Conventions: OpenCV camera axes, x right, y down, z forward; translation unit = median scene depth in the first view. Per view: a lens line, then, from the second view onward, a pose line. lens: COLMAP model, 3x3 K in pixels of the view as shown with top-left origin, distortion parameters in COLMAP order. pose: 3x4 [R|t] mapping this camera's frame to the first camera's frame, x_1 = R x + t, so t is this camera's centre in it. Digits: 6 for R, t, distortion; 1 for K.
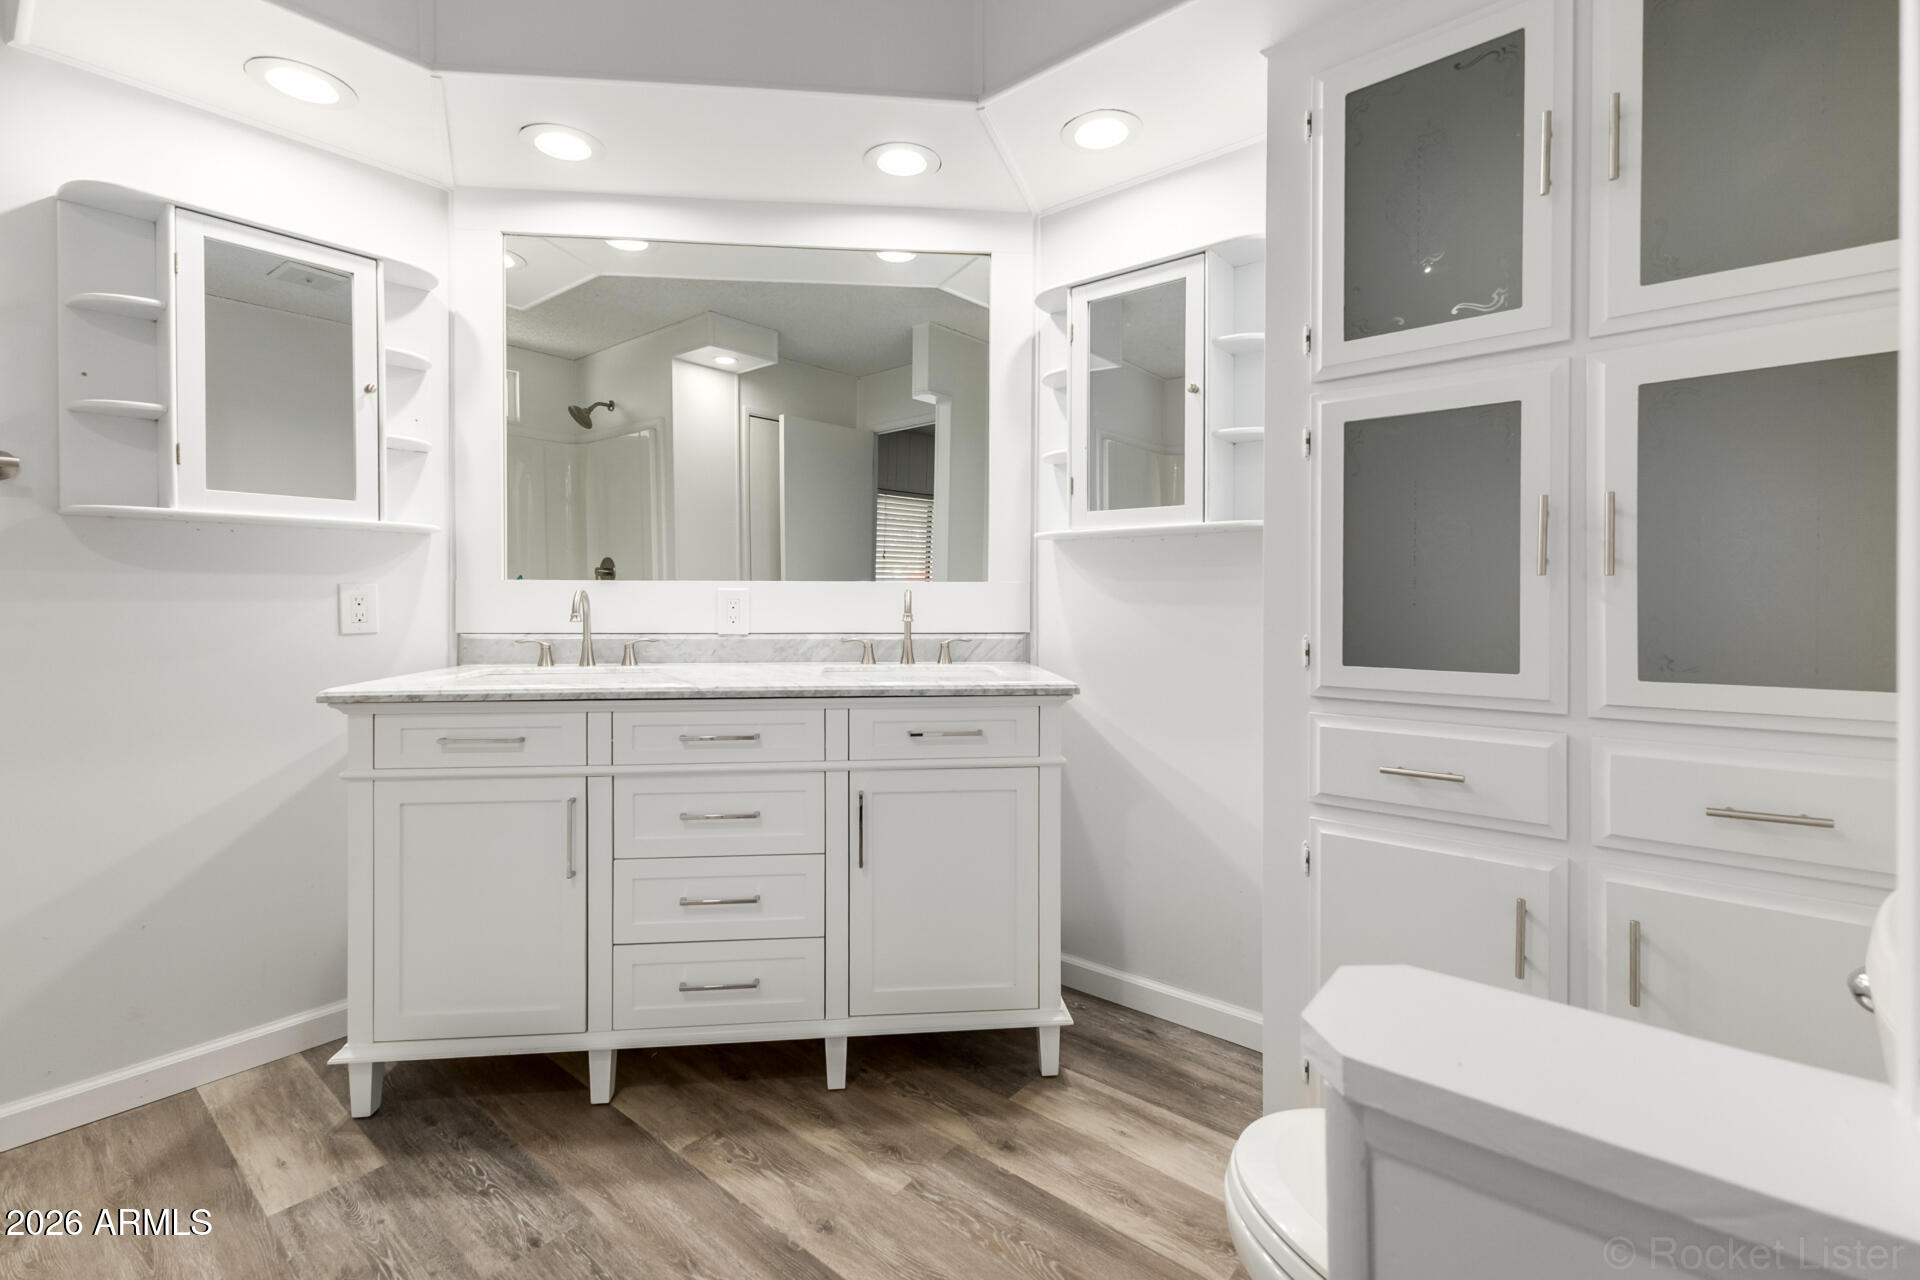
lens RADIAL K [[840.4, 0, 956.5], [0, 840.4, 603.9], [0, 0, 1]] dist [0.012397, -0.004059]
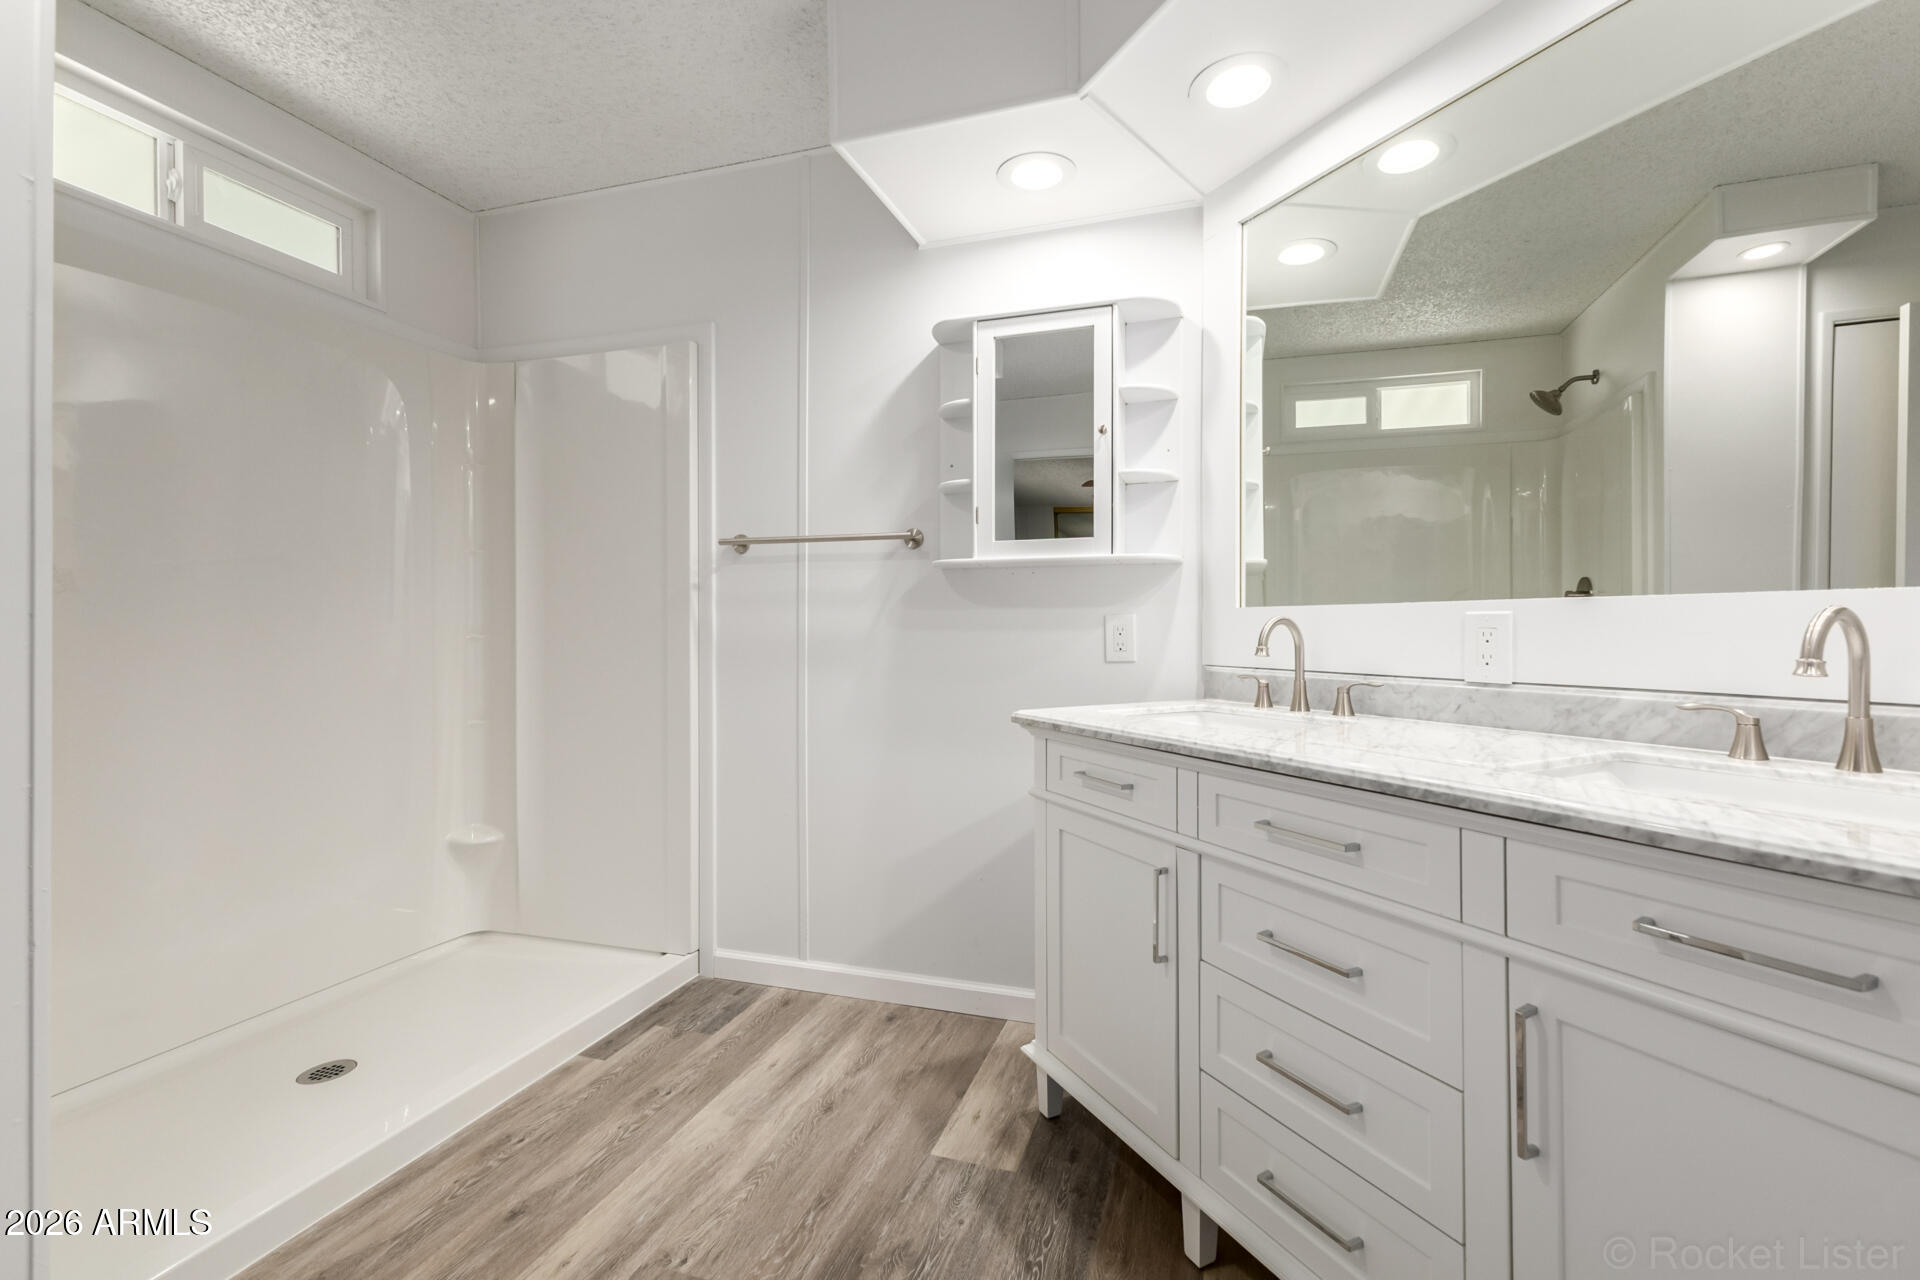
lens RADIAL K [[840.4, 0, 972.9], [0, 840.4, 630.1], [0, 0, 1]] dist [0.012397, -0.004059]
pose [[0.361592, -0.001693, -0.932335, 0.250055], [-0.004127, 0.999986, -0.003417, -0.000642], [0.932327, 0.005083, 0.361579, 0.519441]]
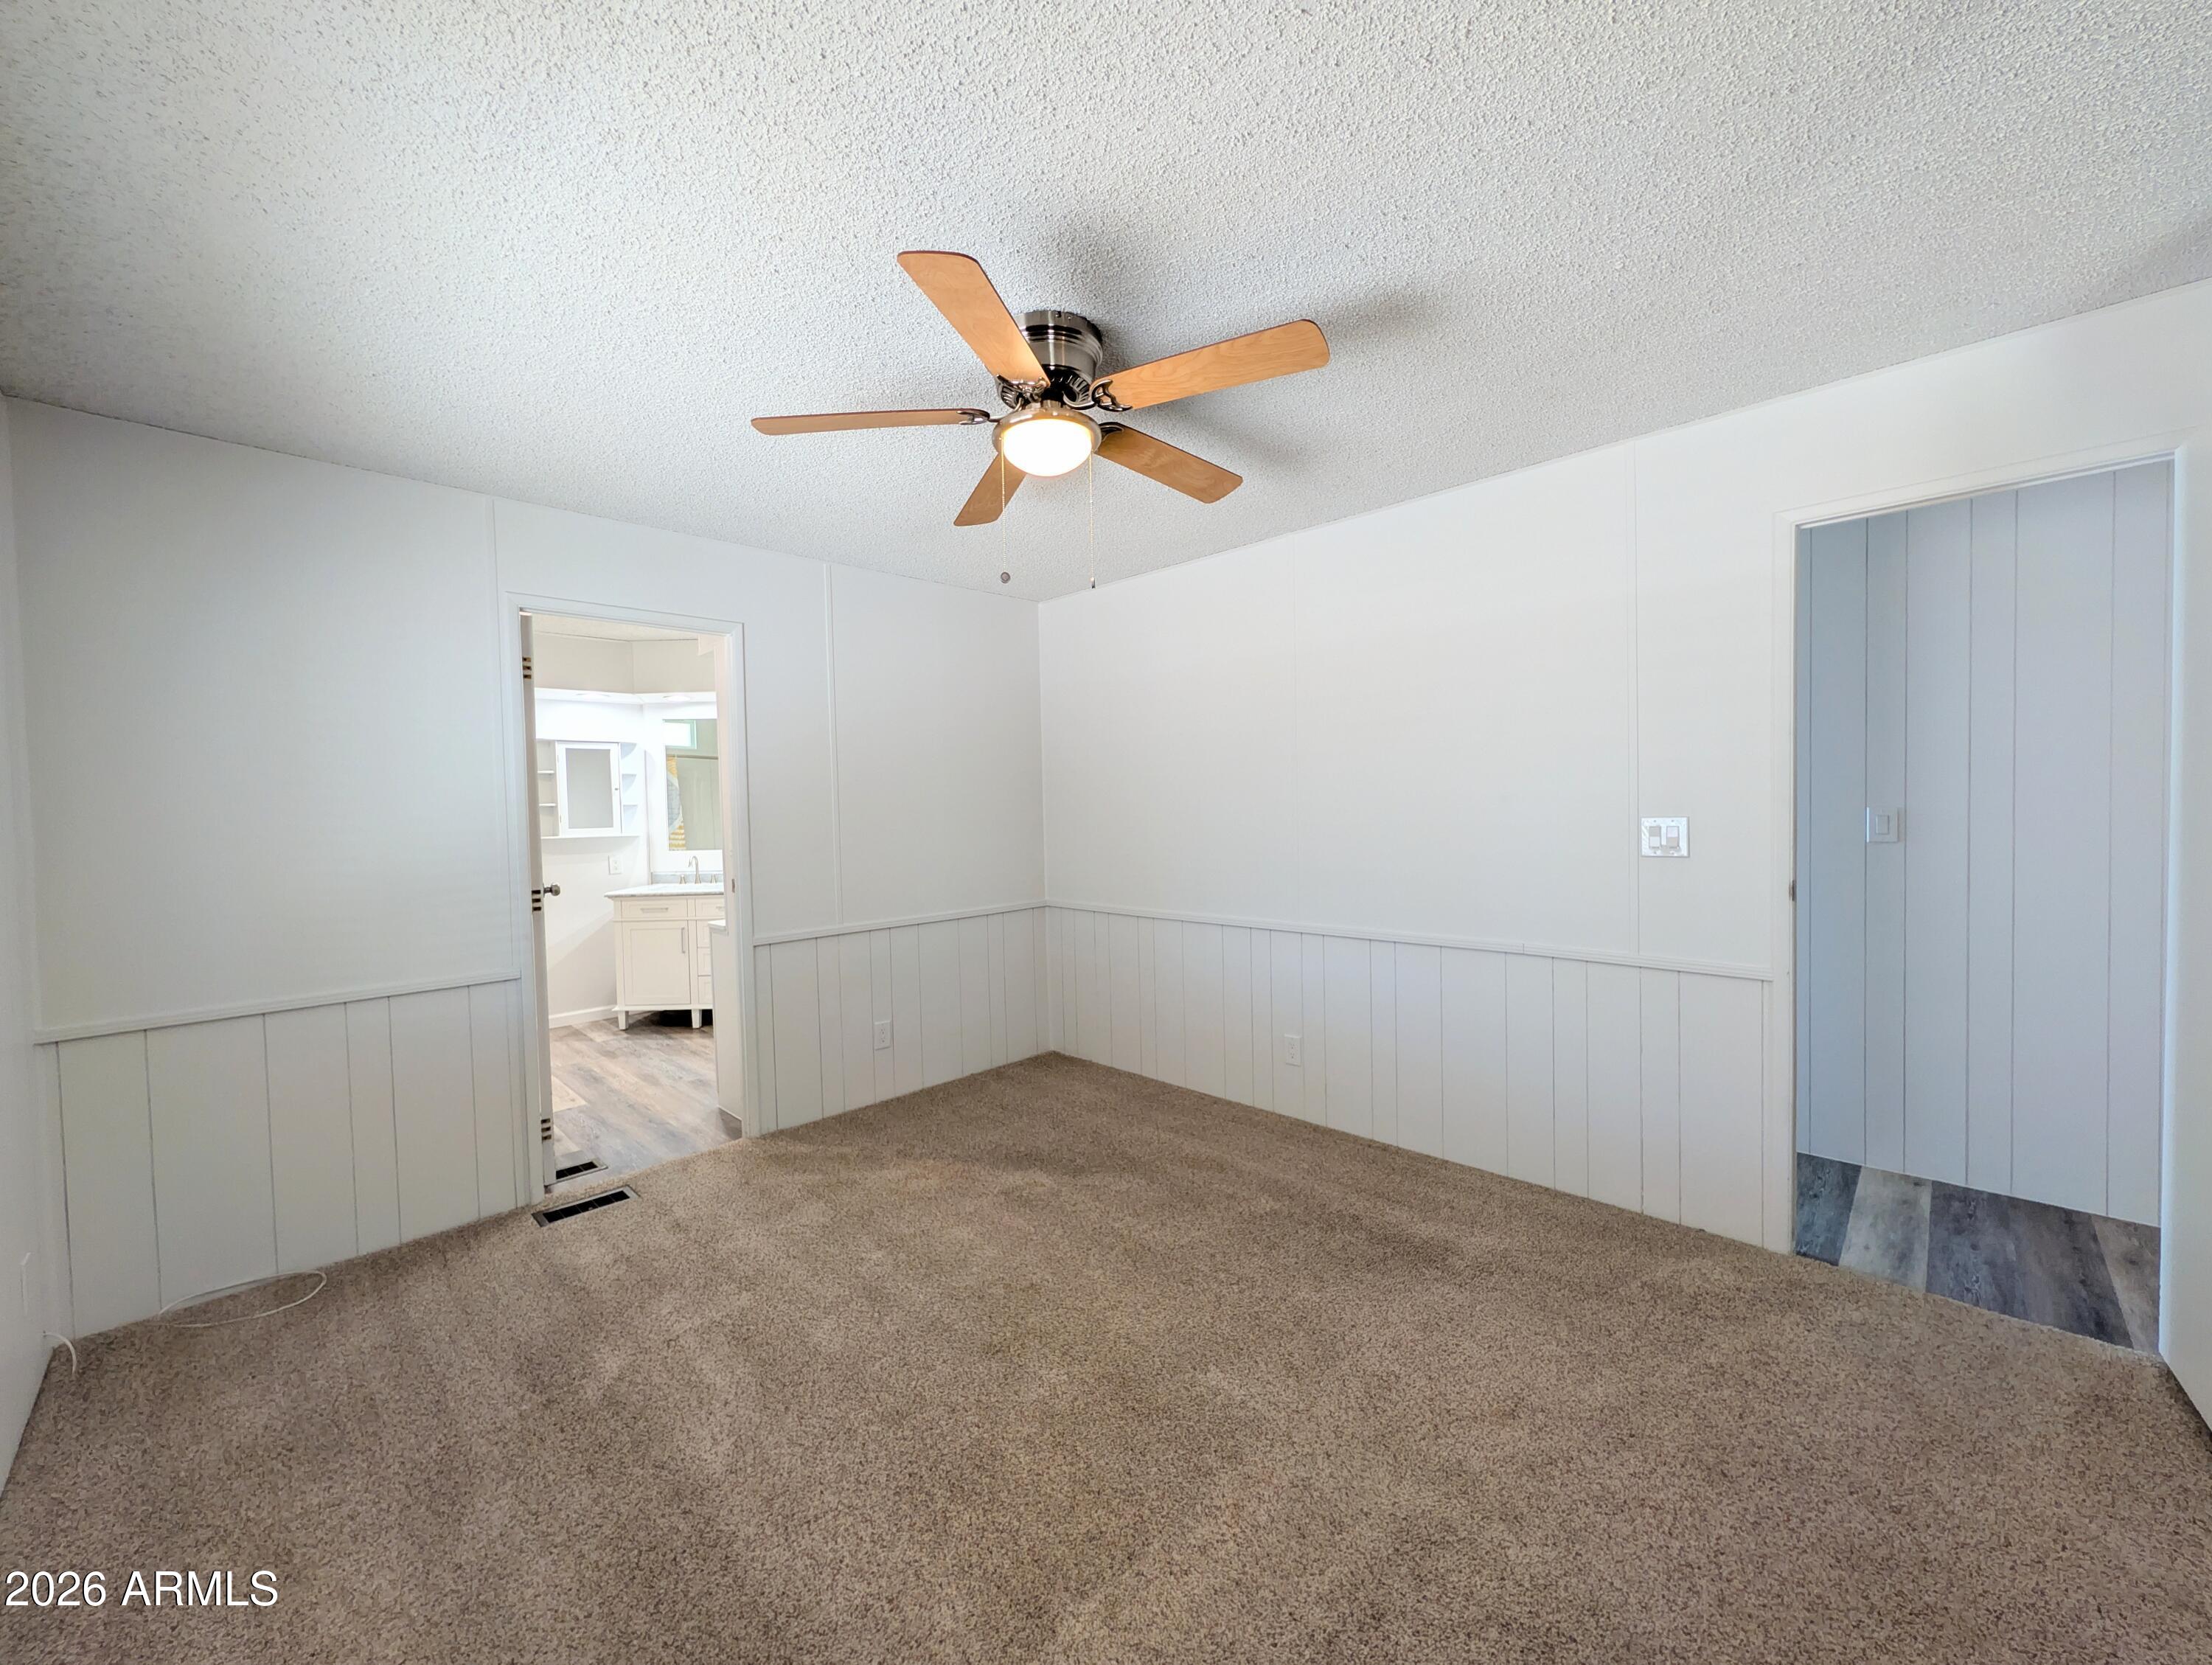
lens RADIAL K [[856.9, 0, 1106.6], [0, 856.9, 825.3], [0, 0, 1]] dist [-0.000278, 0.000099]
pose [[0.994271, -0.021145, -0.104774, 1.392567], [0.023368, 0.999526, 0.020033, -0.165351], [0.104301, -0.022367, 0.994294, -1.900983]]
